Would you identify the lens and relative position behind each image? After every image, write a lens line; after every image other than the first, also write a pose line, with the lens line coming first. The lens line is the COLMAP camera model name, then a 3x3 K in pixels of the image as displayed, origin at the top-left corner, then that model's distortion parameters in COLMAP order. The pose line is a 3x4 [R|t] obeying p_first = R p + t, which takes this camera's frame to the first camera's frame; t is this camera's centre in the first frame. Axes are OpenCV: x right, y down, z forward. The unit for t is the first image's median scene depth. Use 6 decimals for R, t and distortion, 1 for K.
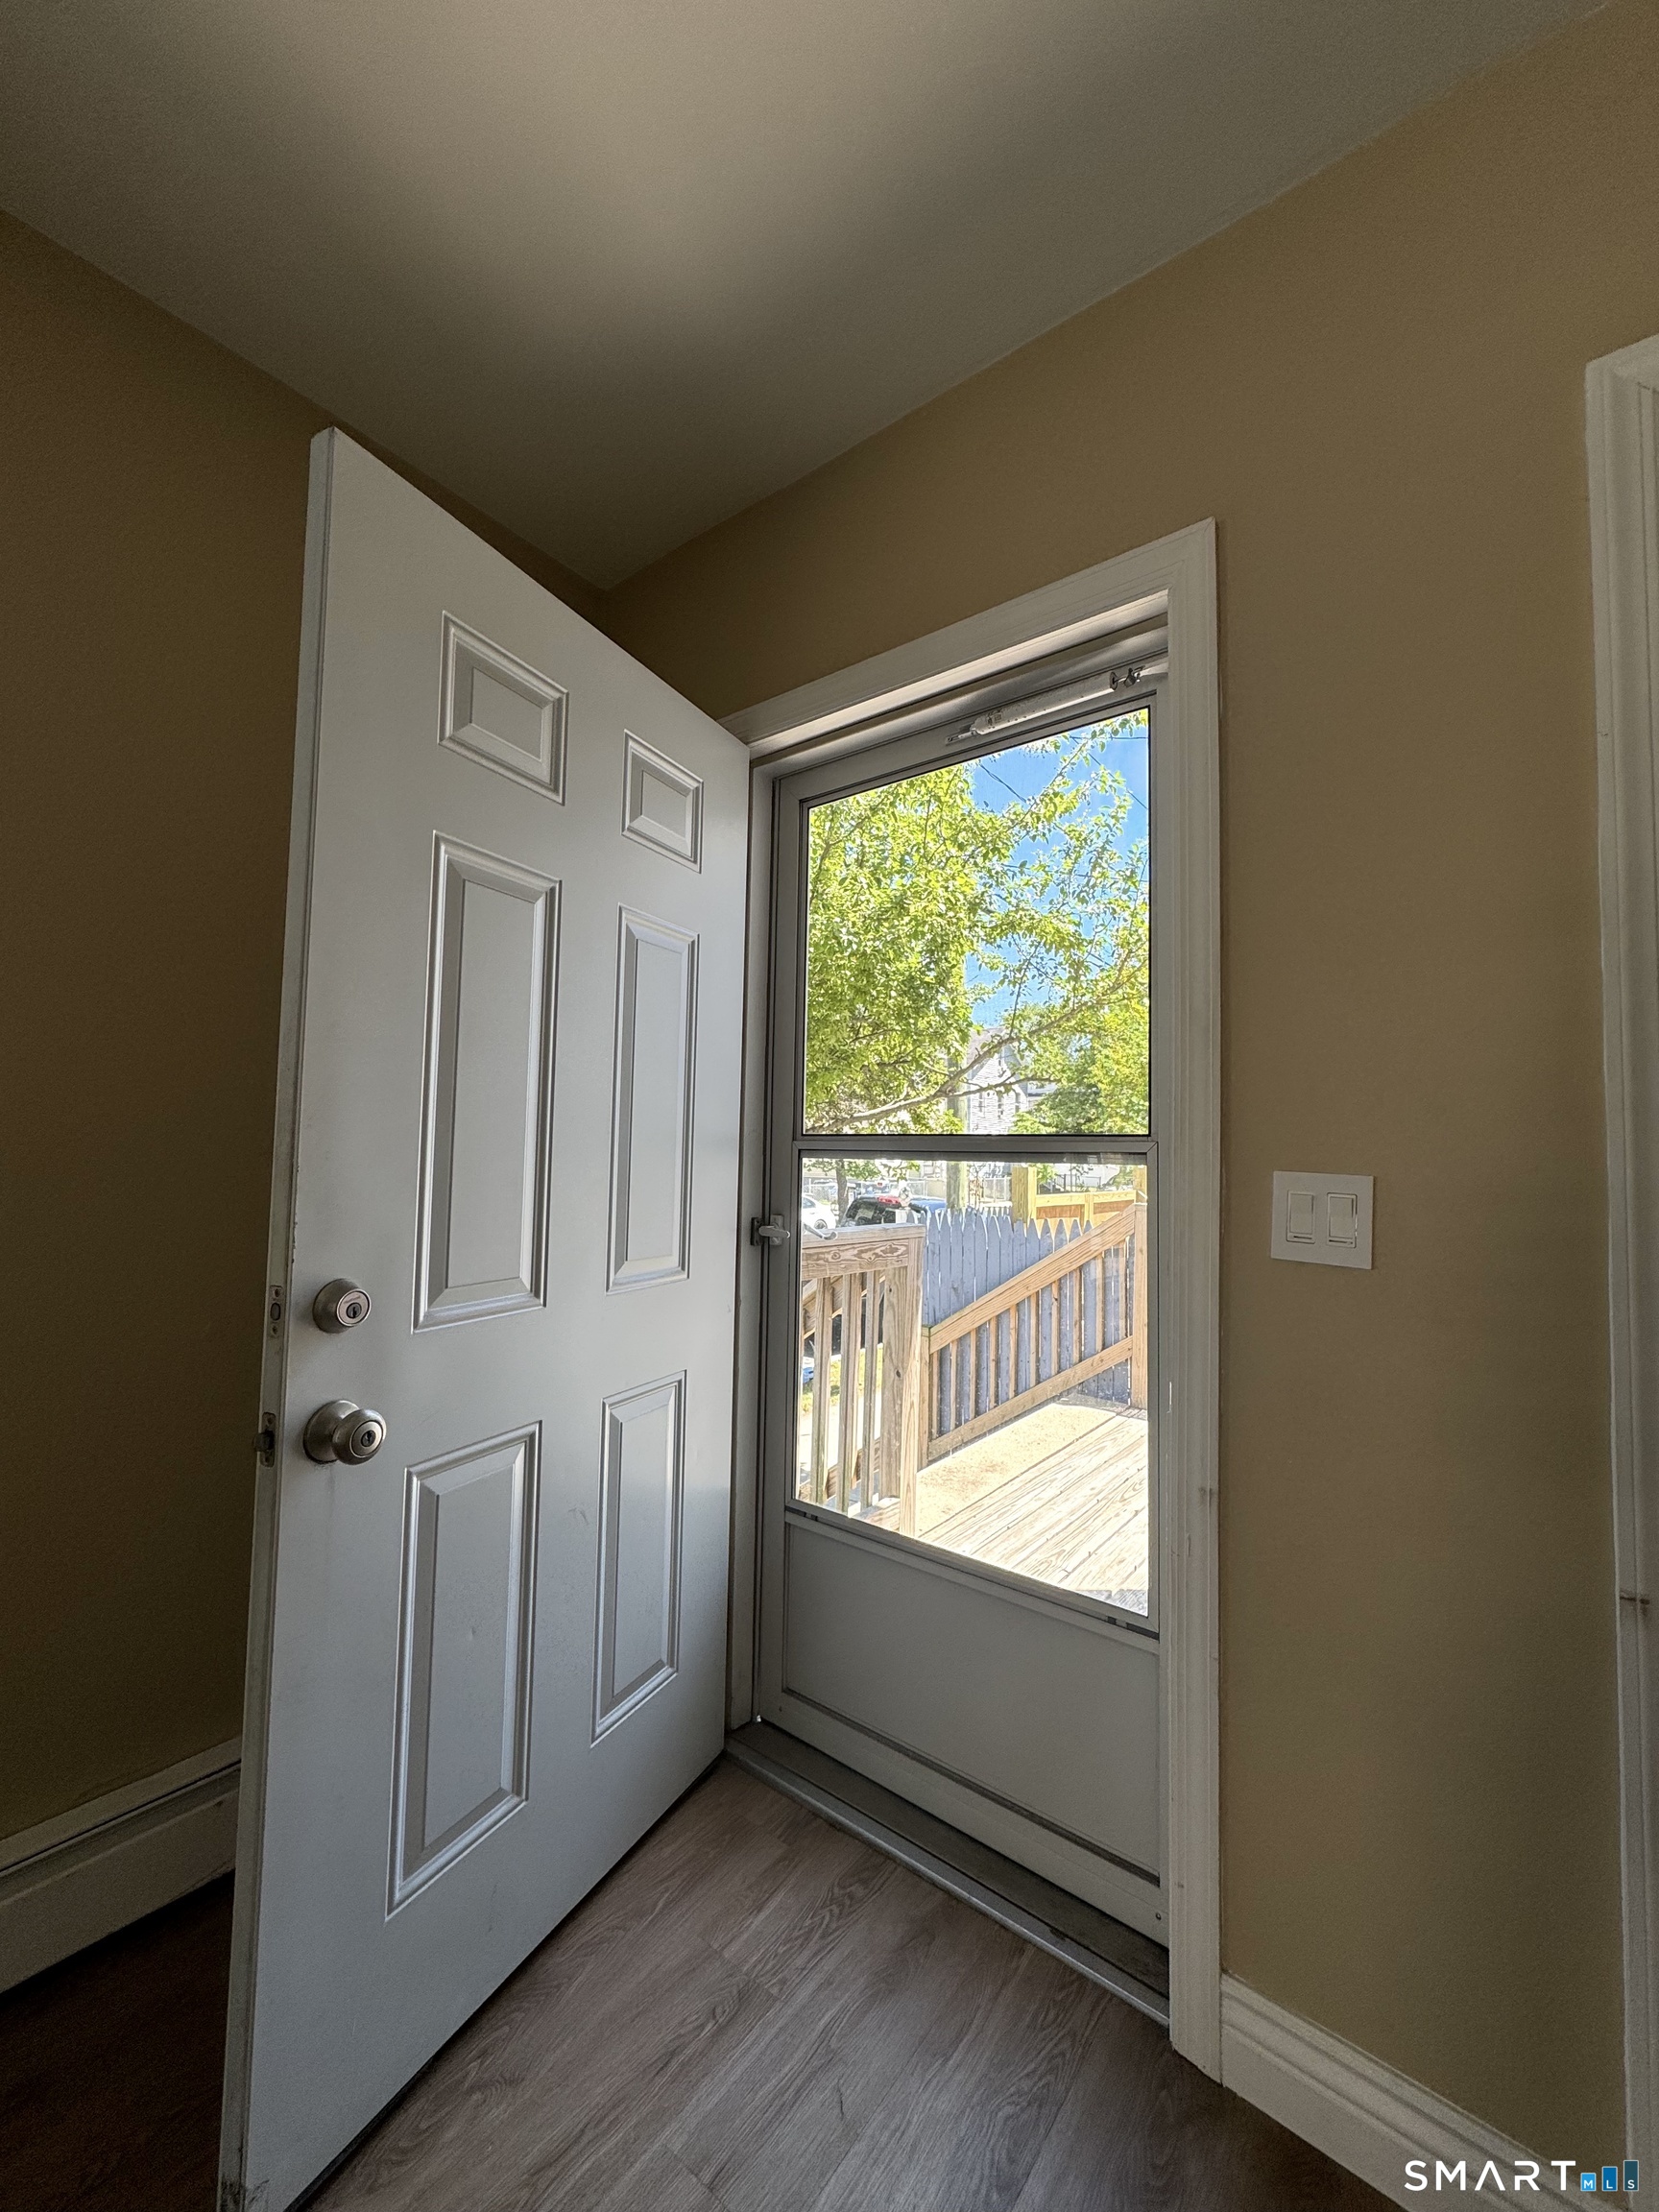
lens RADIAL K [[880.2, 0, 829.5], [0, 880.2, 1106.0], [0, 0, 1]] dist [-0.001232, -0.000074]
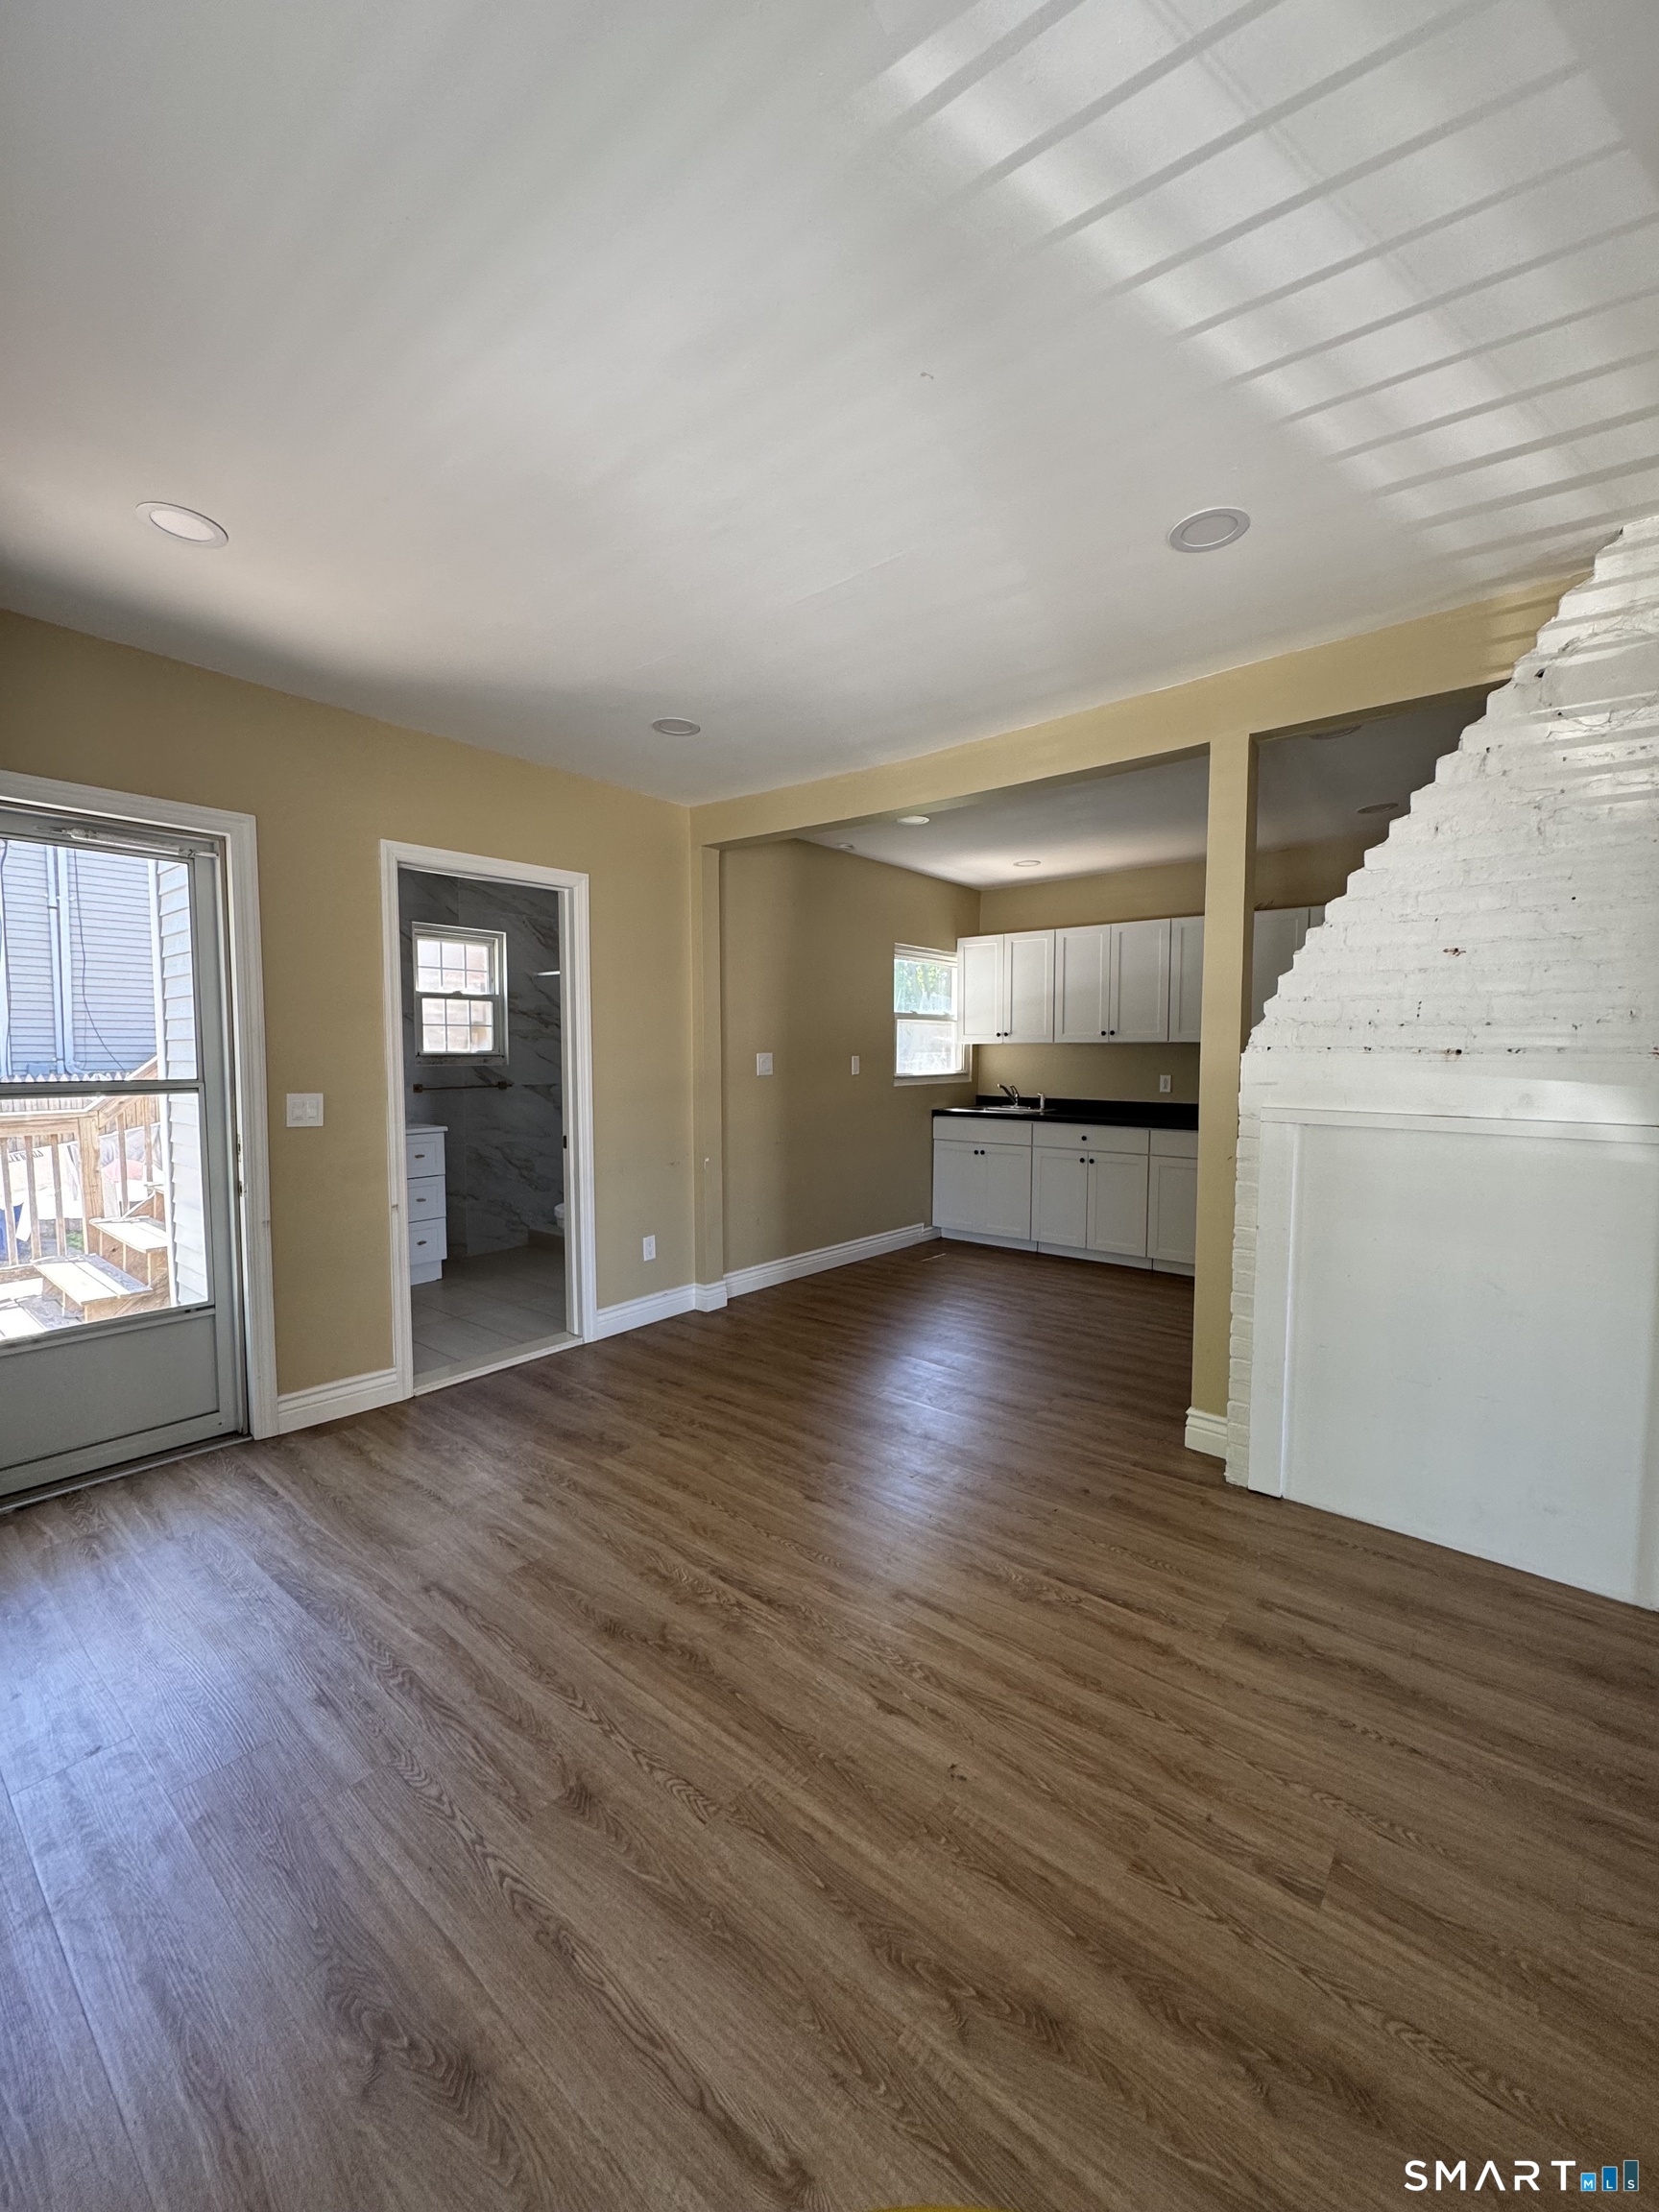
lens RADIAL K [[880.2, 0, 829.5], [0, 880.2, 1106.0], [0, 0, 1]] dist [-0.001232, -0.000074]
pose [[0.019752, -0.080999, 0.996518, -1.818029], [-0.055237, 0.995102, 0.081979, -0.168855], [-0.998278, -0.056664, 0.015181, -0.566417]]
